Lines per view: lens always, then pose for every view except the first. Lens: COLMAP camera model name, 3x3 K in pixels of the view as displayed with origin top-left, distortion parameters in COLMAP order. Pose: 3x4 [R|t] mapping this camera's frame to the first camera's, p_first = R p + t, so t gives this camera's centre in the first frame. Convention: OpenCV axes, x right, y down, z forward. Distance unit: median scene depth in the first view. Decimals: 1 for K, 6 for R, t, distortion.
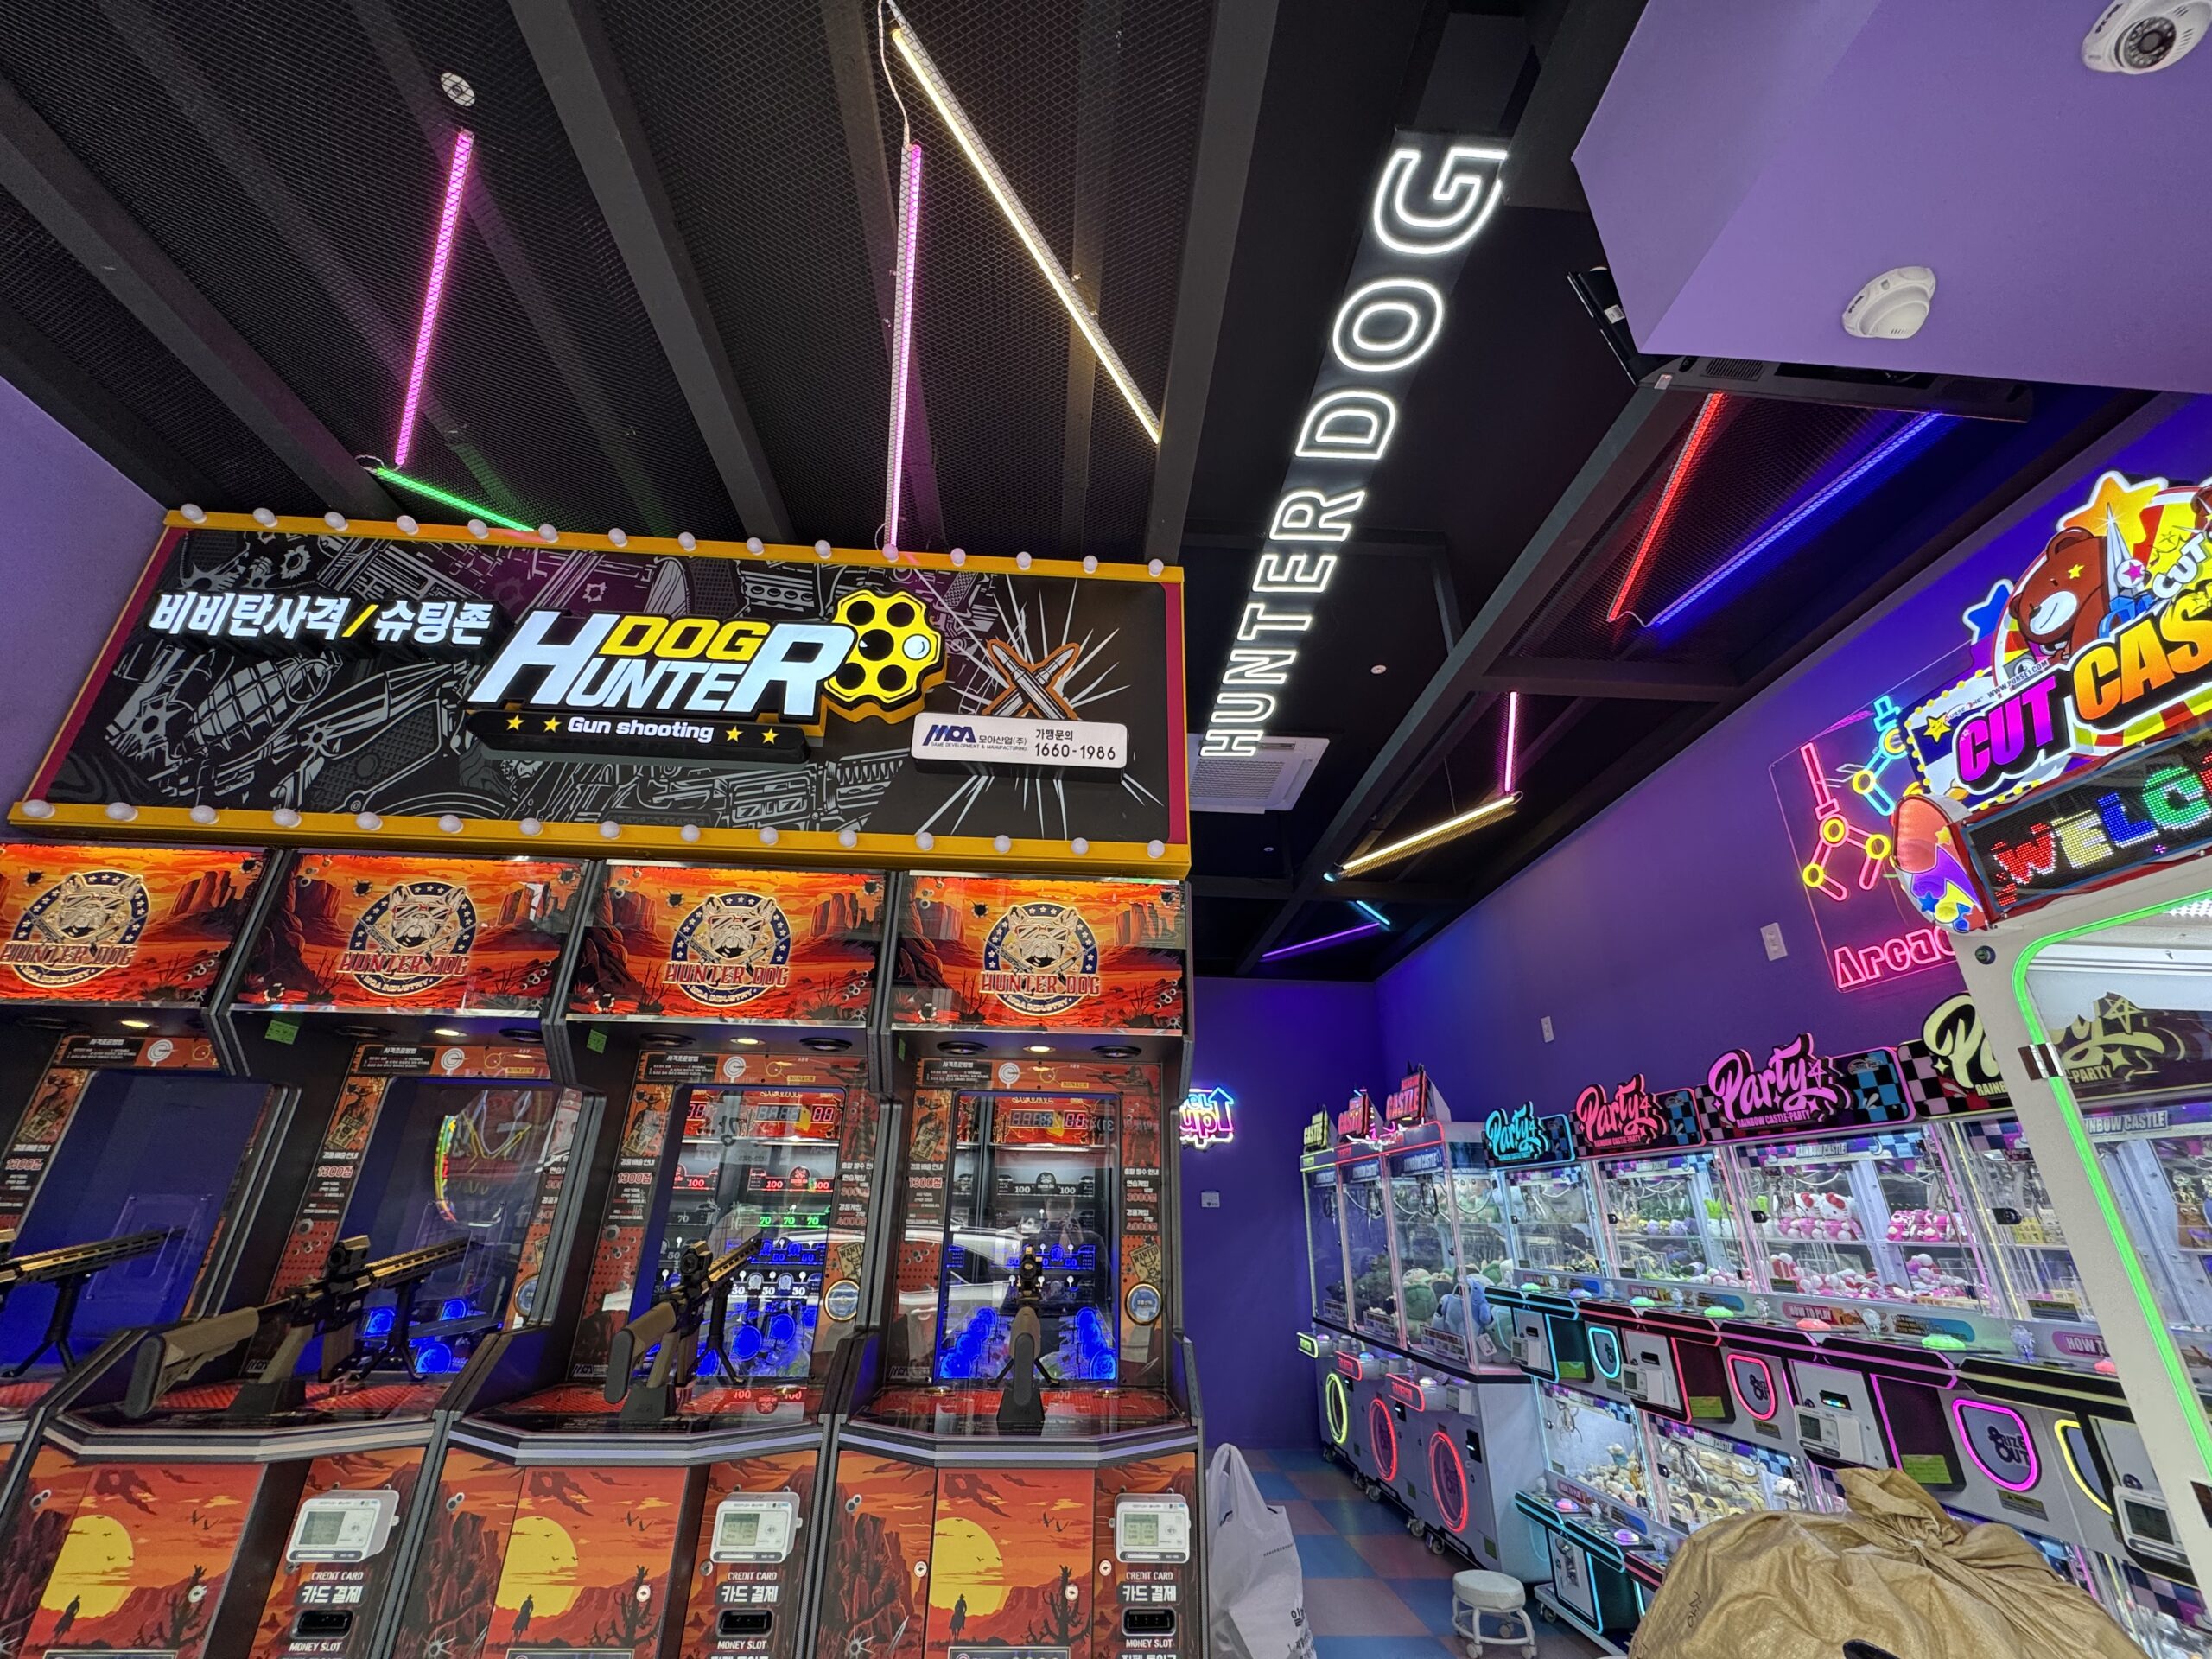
lens RADIAL K [[880.9, 0, 1107.1], [0, 880.9, 829.5], [0, 0, 1]] dist [-0.003149, 0.000609]
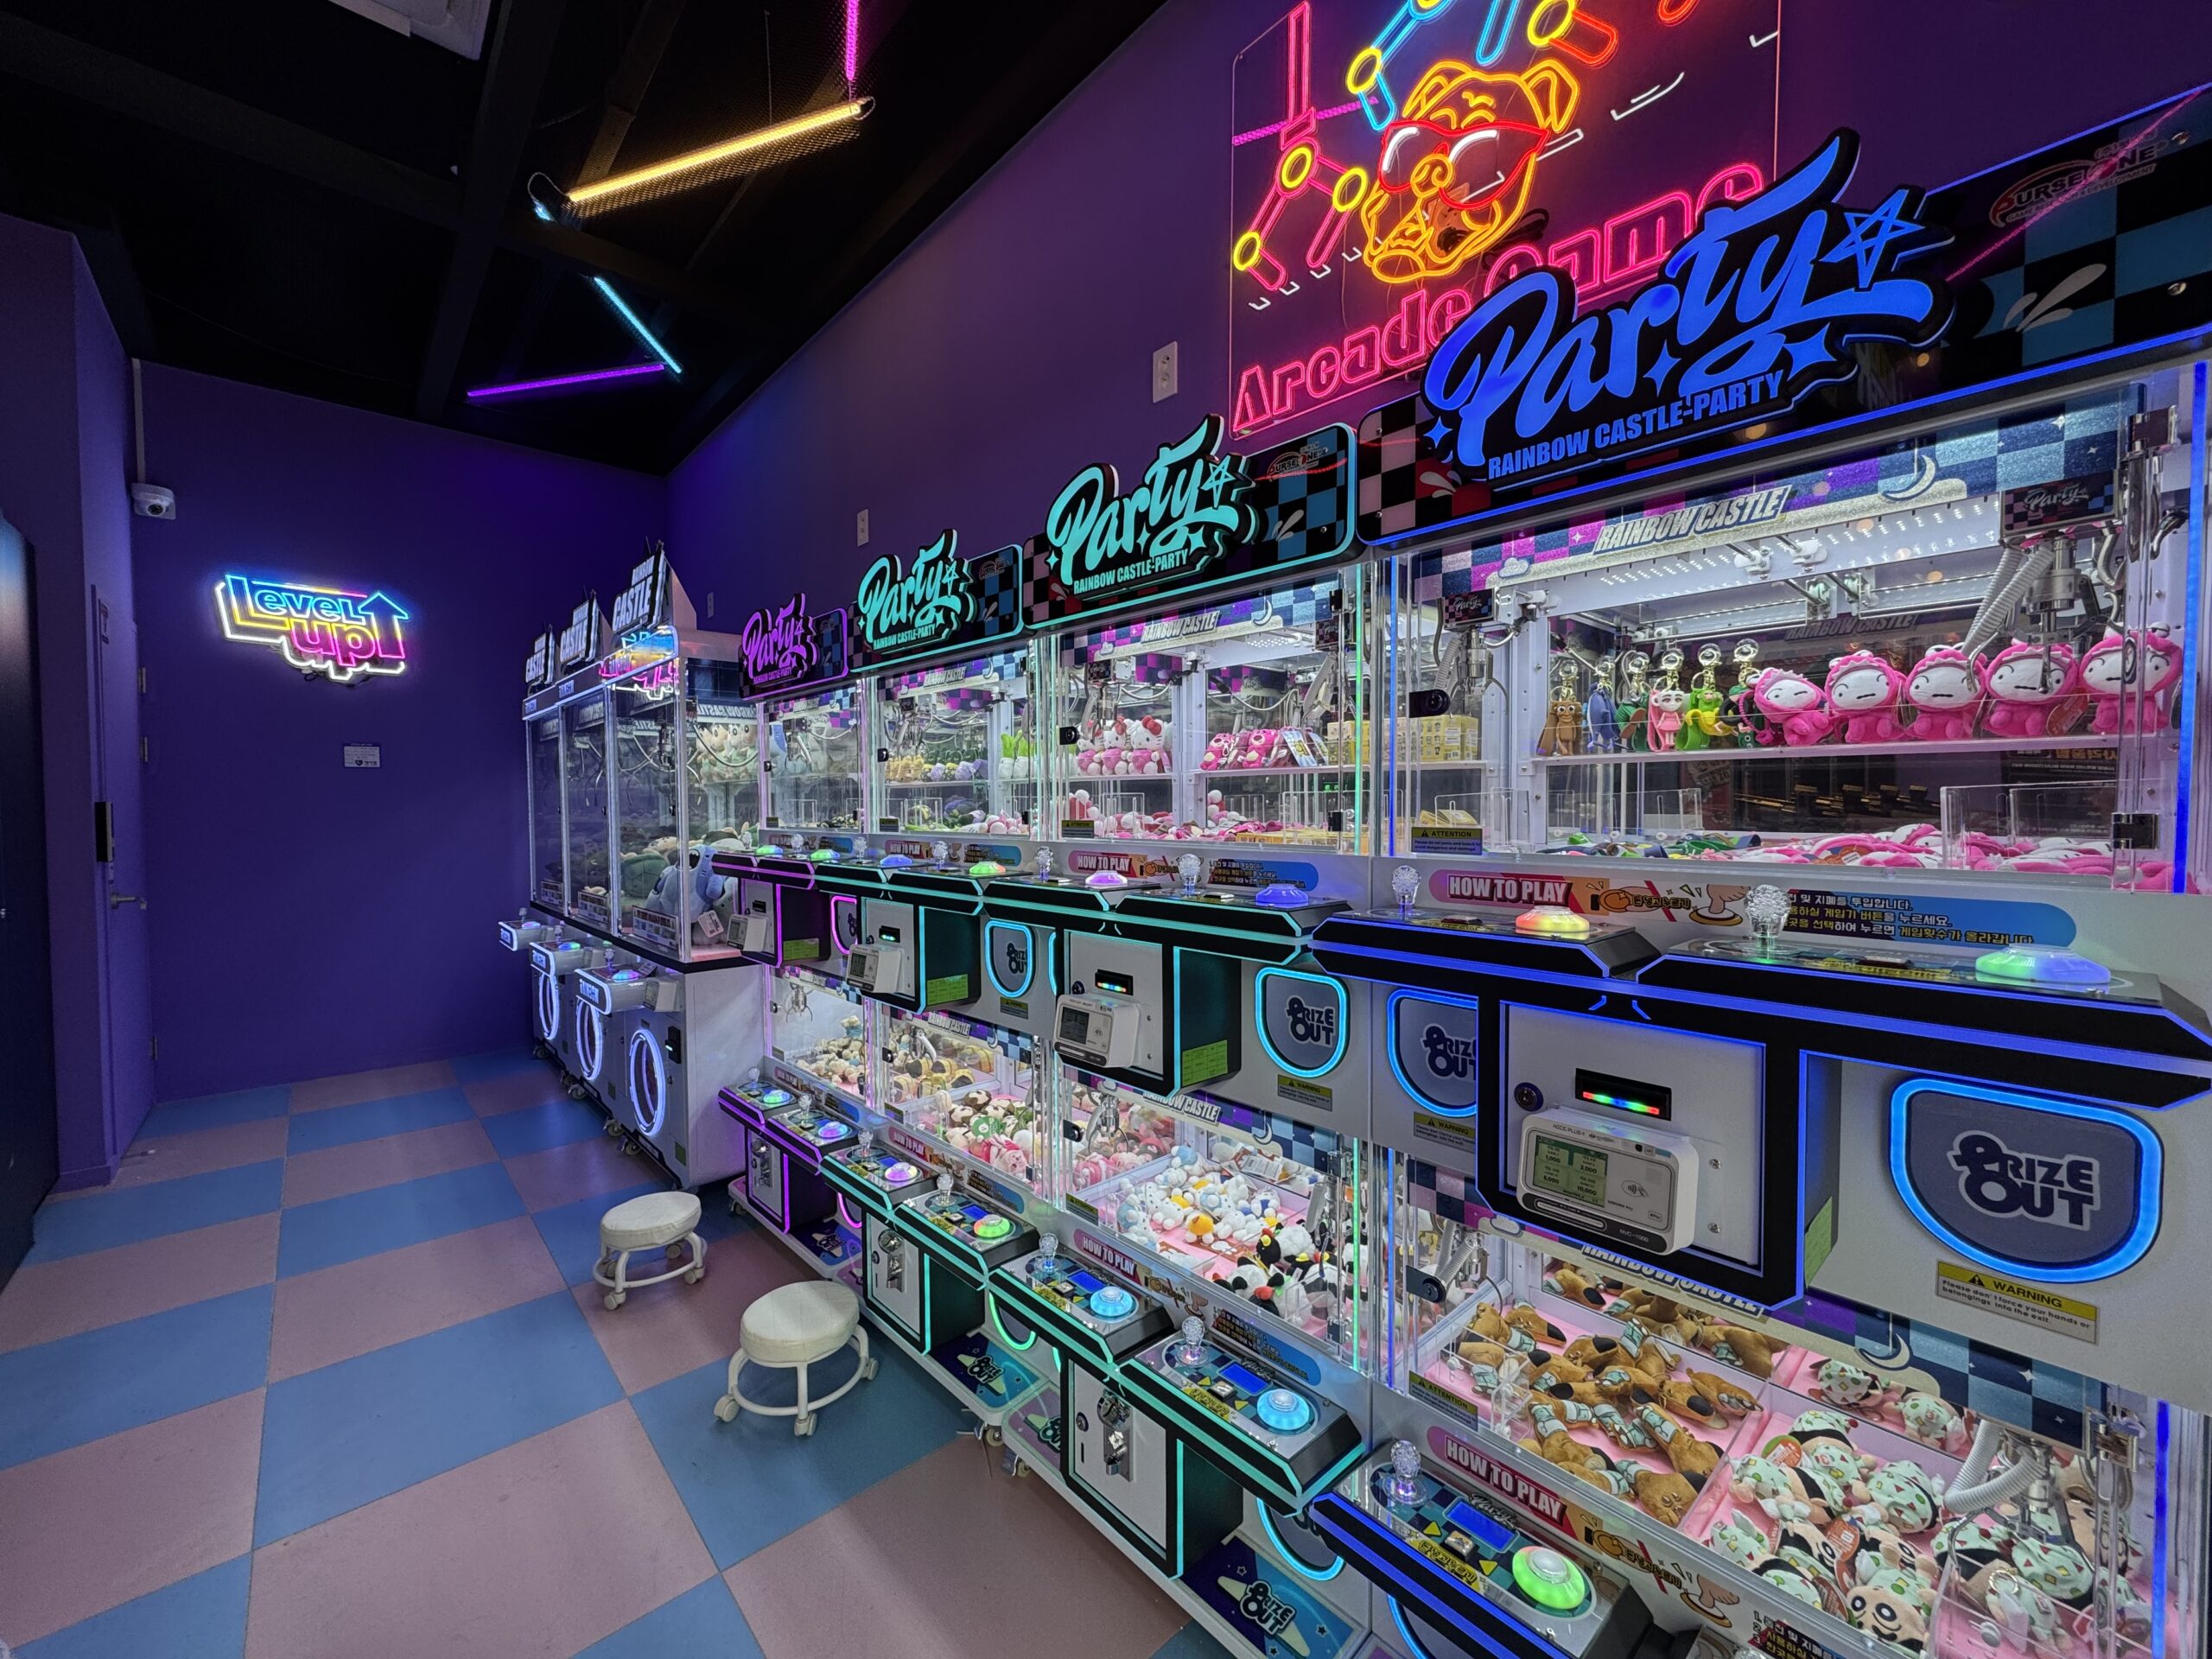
lens RADIAL K [[880.9, 0, 1111.0], [0, 880.9, 830.2], [0, 0, 1]] dist [-0.003149, 0.000609]
pose [[0.776622, -0.038847, 0.628768, 0.540788], [-0.240345, 0.904330, 0.352735, 0.408564], [-0.582317, -0.425063, 0.692985, 0.766324]]
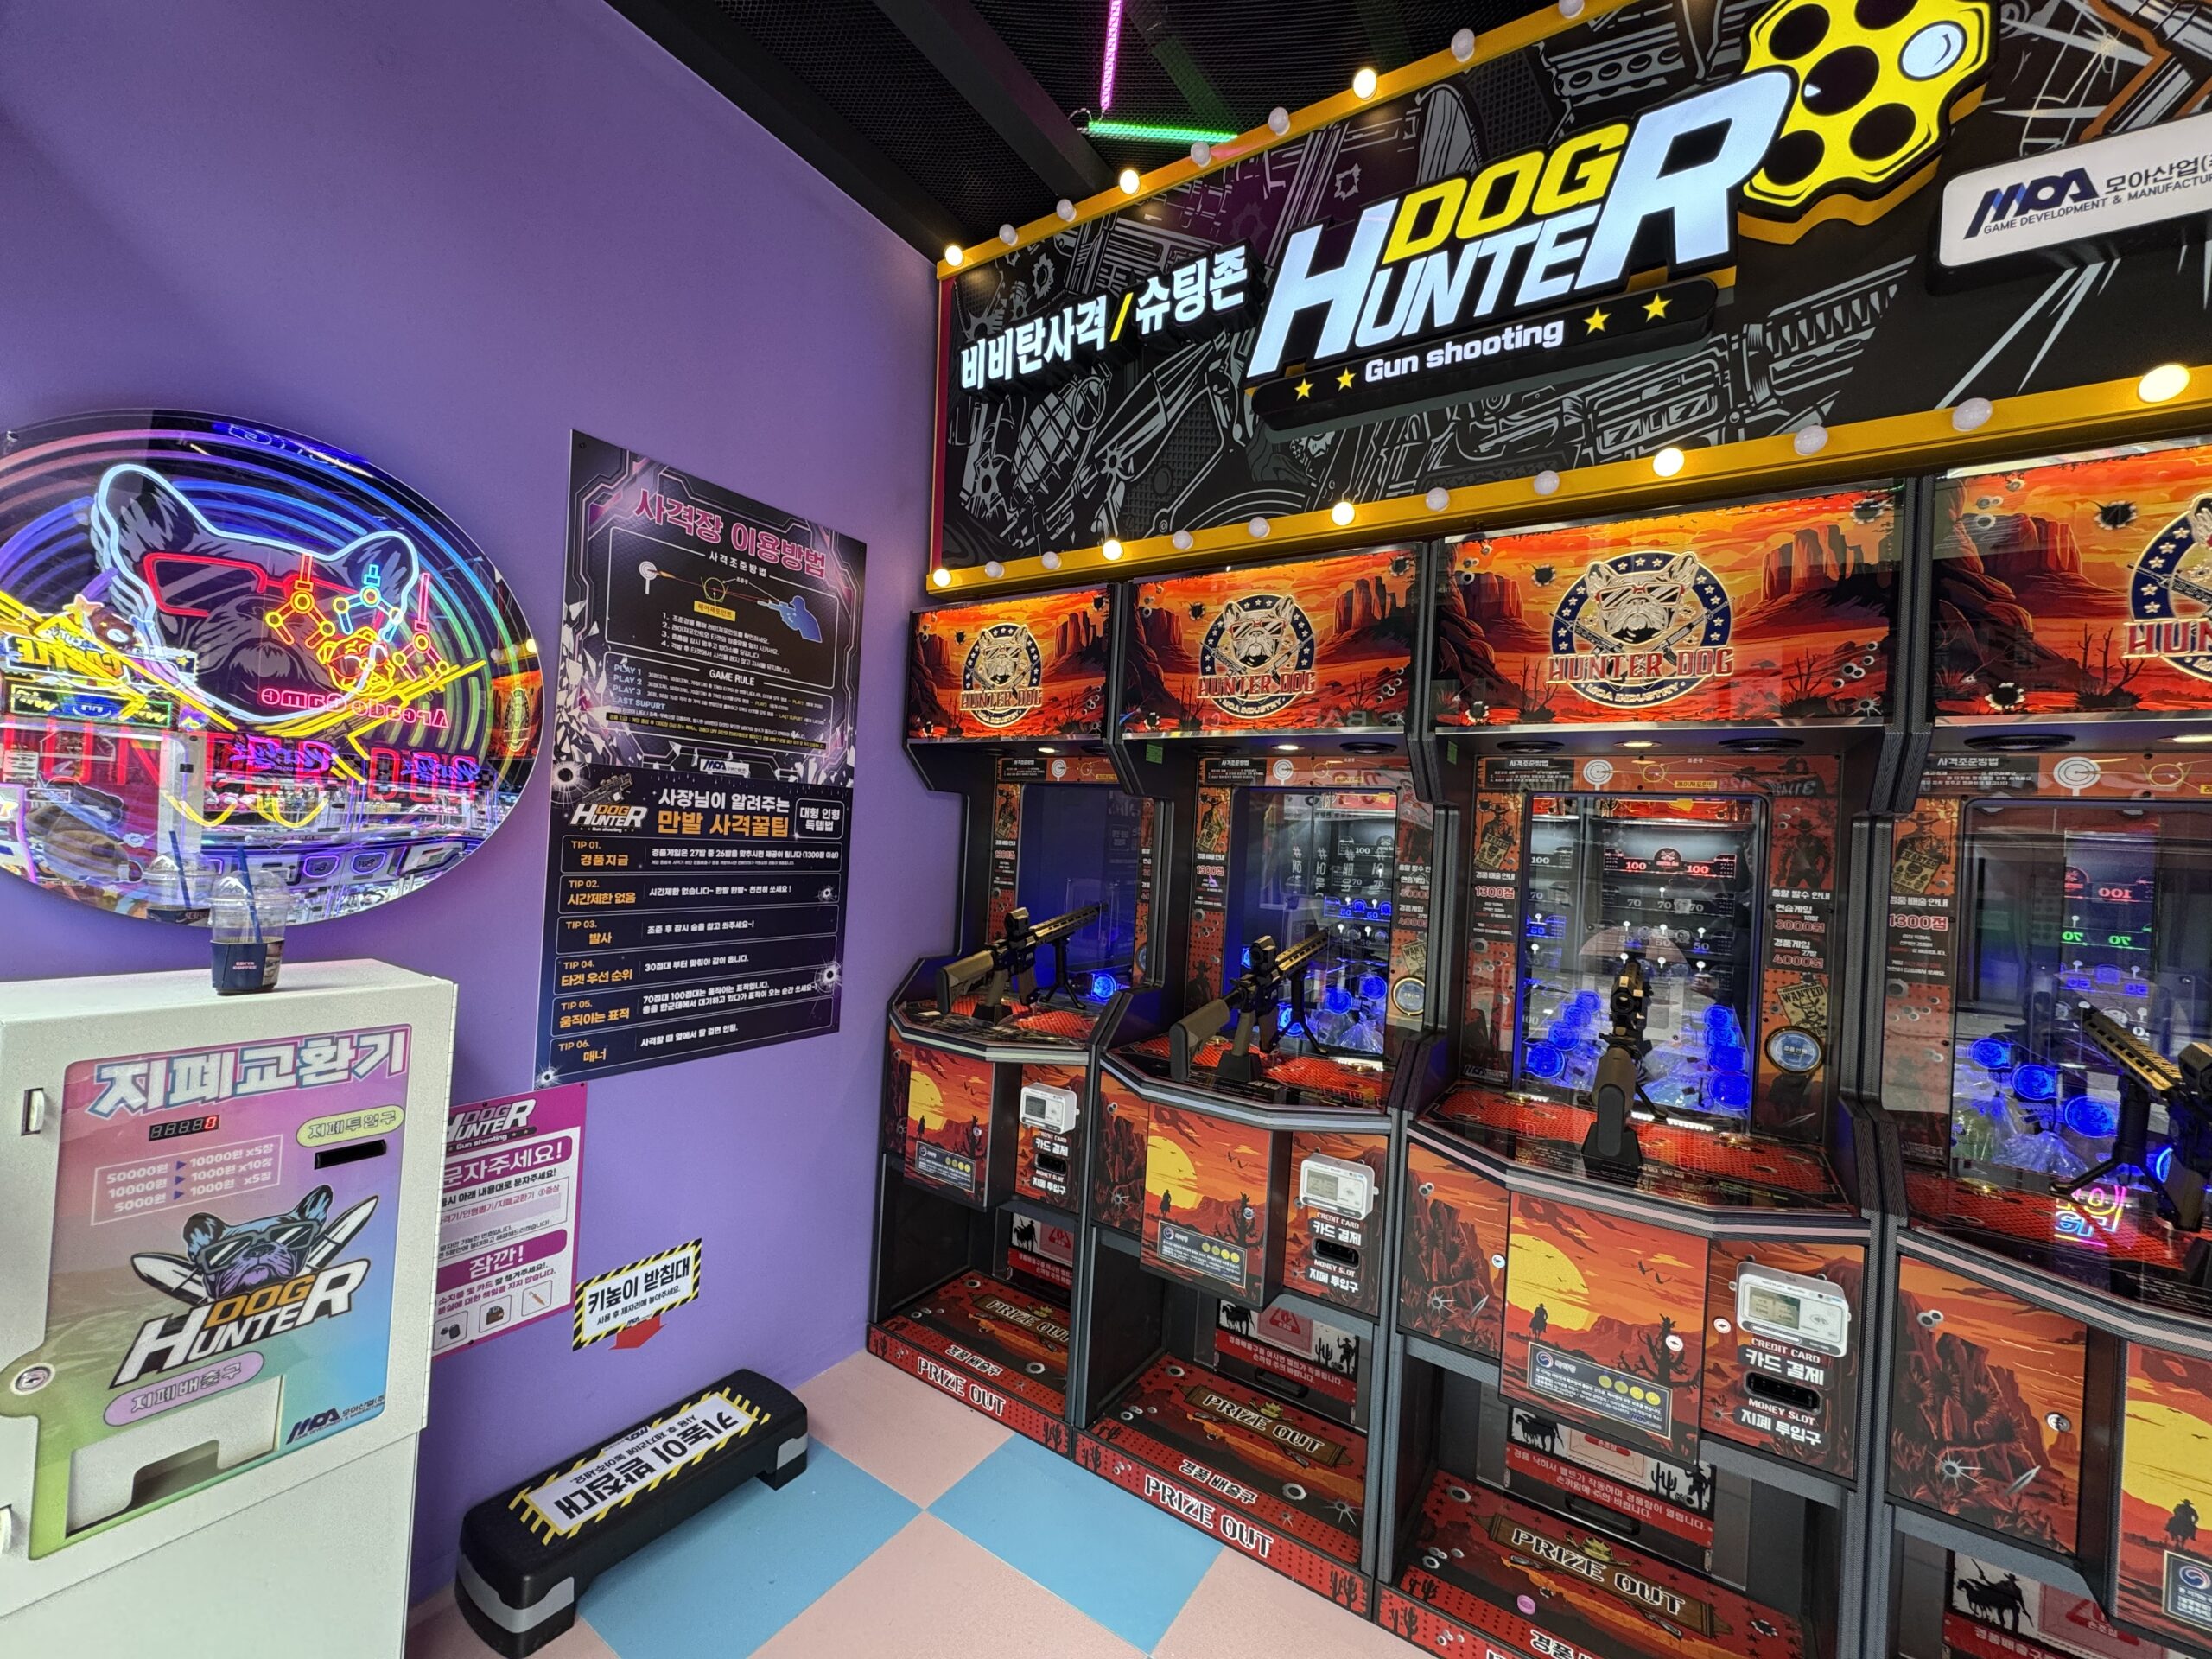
lens RADIAL K [[880.9, 0, 1102.4], [0, 880.9, 830.4], [0, 0, 1]] dist [-0.003149, 0.000609]
pose [[0.800418, 0.023852, -0.598968, -0.301908], [0.203450, 0.929088, 0.308875, -0.027612], [0.563861, -0.369089, 0.738806, 0.111993]]
